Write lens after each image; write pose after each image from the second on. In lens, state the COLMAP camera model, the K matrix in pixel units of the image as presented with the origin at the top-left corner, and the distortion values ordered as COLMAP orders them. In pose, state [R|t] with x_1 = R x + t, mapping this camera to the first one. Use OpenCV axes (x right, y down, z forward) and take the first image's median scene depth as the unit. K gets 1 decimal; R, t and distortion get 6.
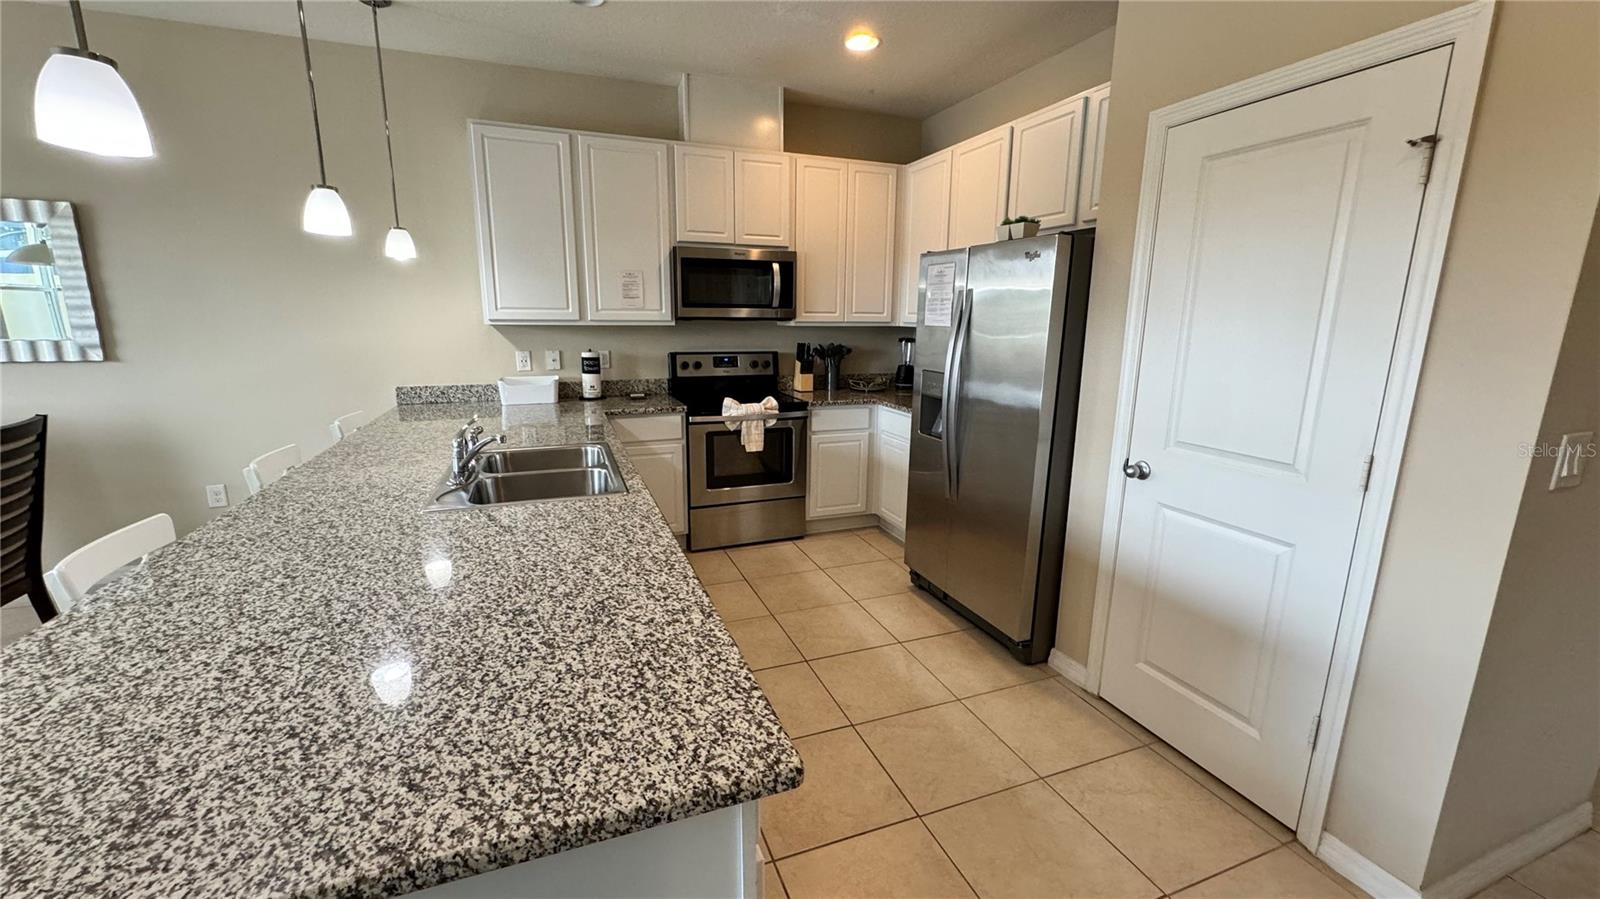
lens RADIAL K [[638.3, 0, 800.0], [0, 638.3, 447.2], [0, 0, 1]] dist [-0.001155, 0.000090]
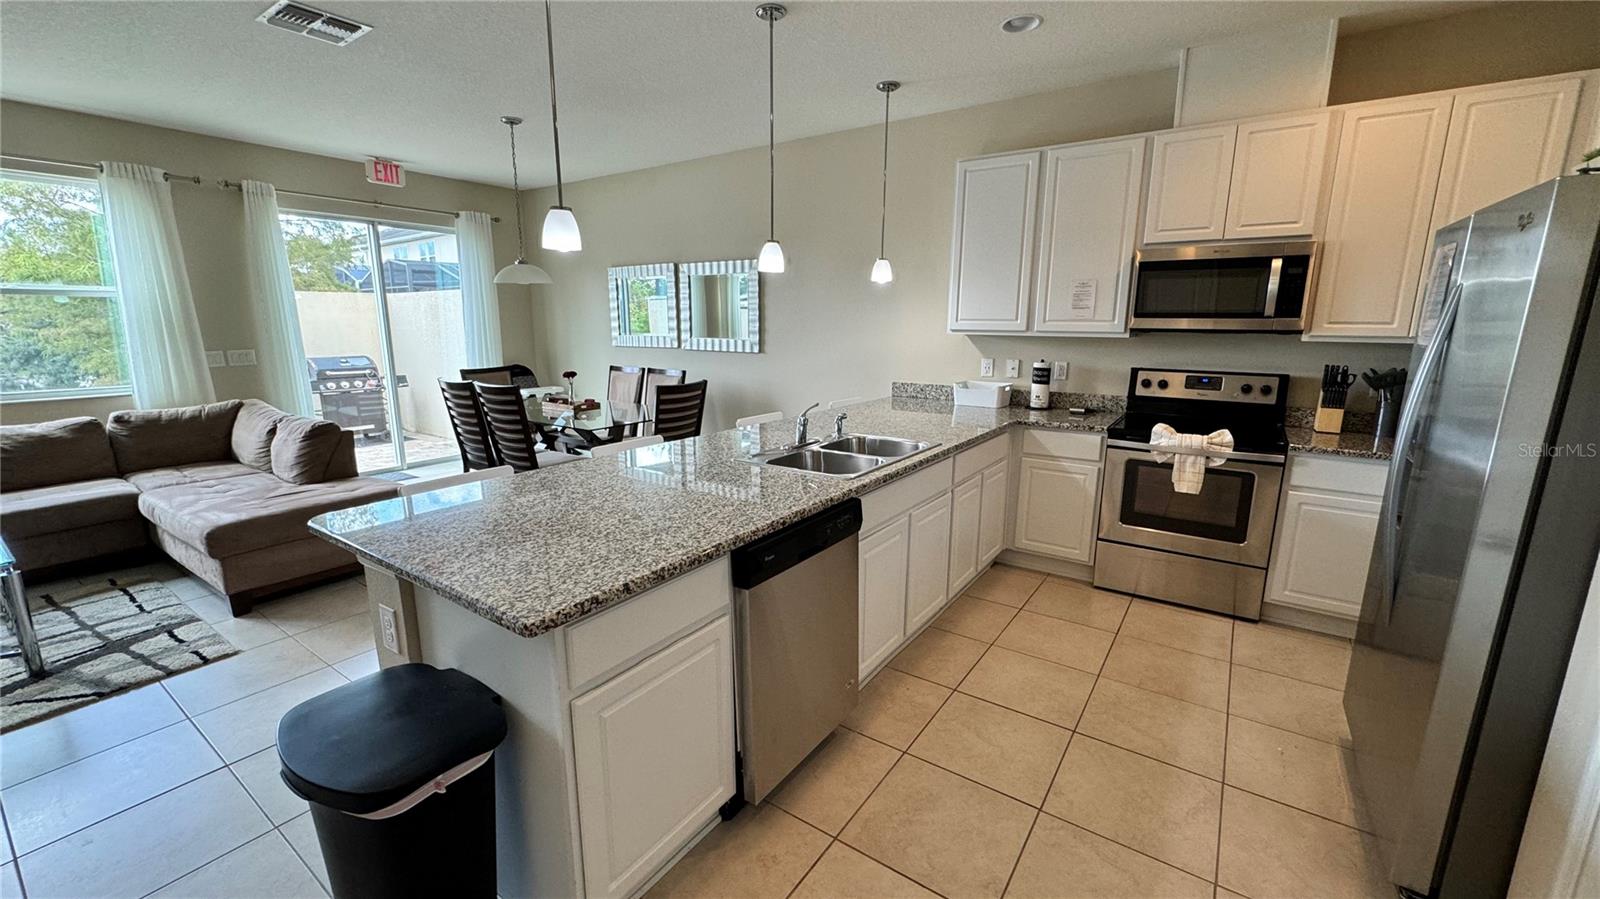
lens RADIAL K [[638.3, 0, 800.0], [0, 638.3, 447.2], [0, 0, 1]] dist [-0.001155, 0.000090]
pose [[0.559344, 0.156850, -0.813961, 0.313979], [-0.168759, 0.982918, 0.073439, -0.028033], [0.811575, 0.096286, 0.576259, 0.124978]]
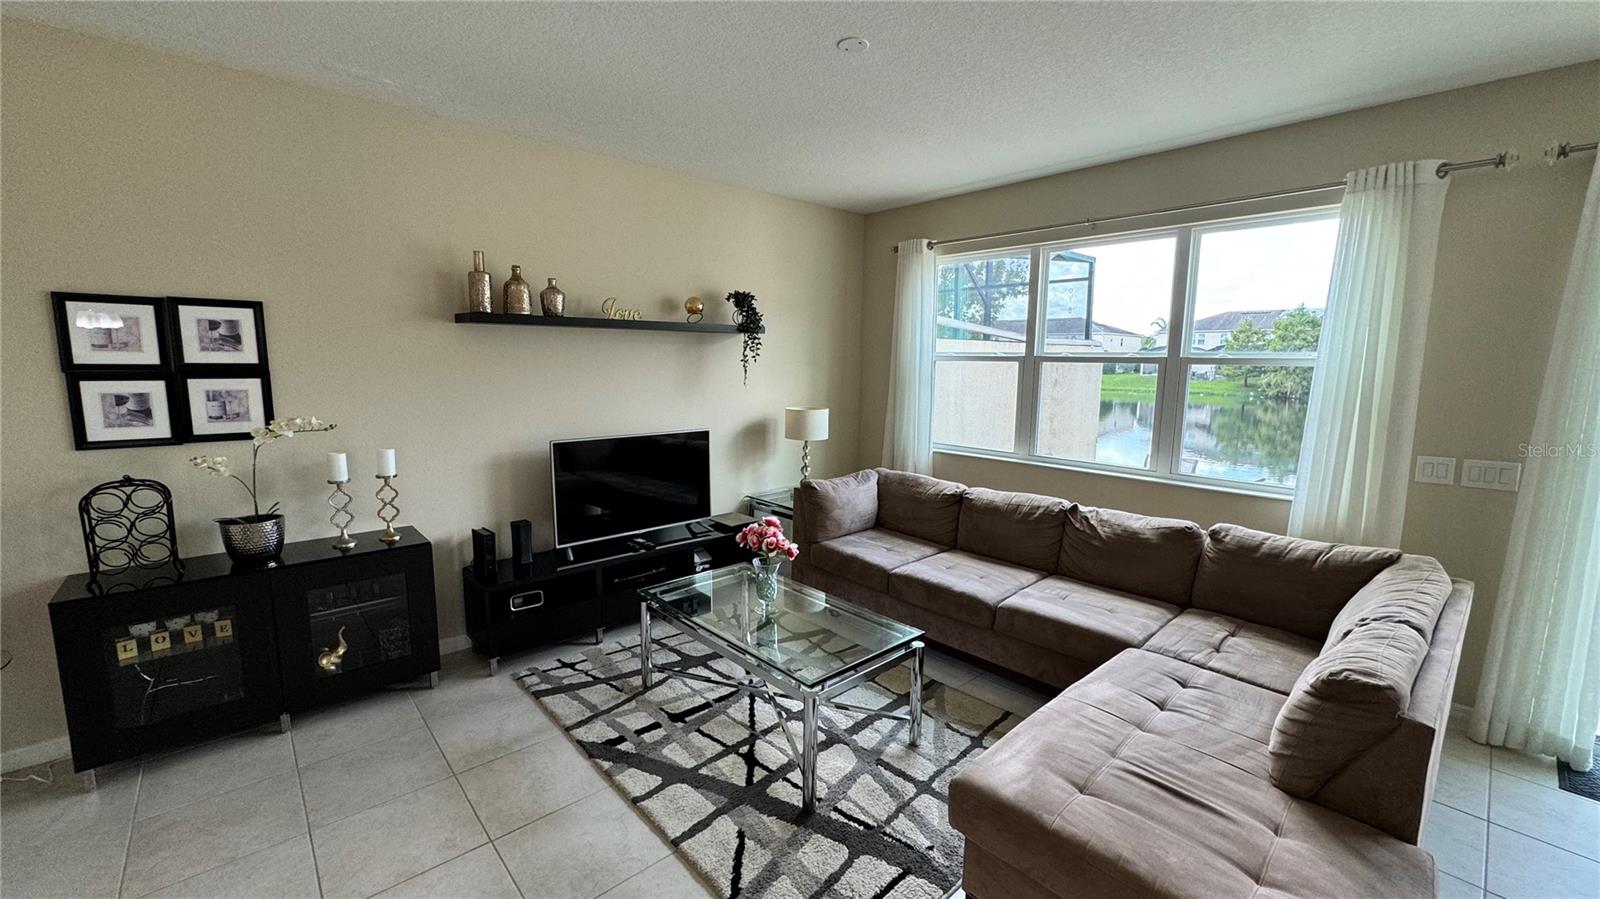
lens RADIAL K [[638.3, 0, 800.0], [0, 638.3, 447.2], [0, 0, 1]] dist [-0.001155, 0.000090]
pose [[-0.933452, 0.032372, -0.357239, -0.470634], [-0.091326, 0.941652, 0.323961, -0.111881], [0.346883, 0.335027, -0.876031, 0.284484]]
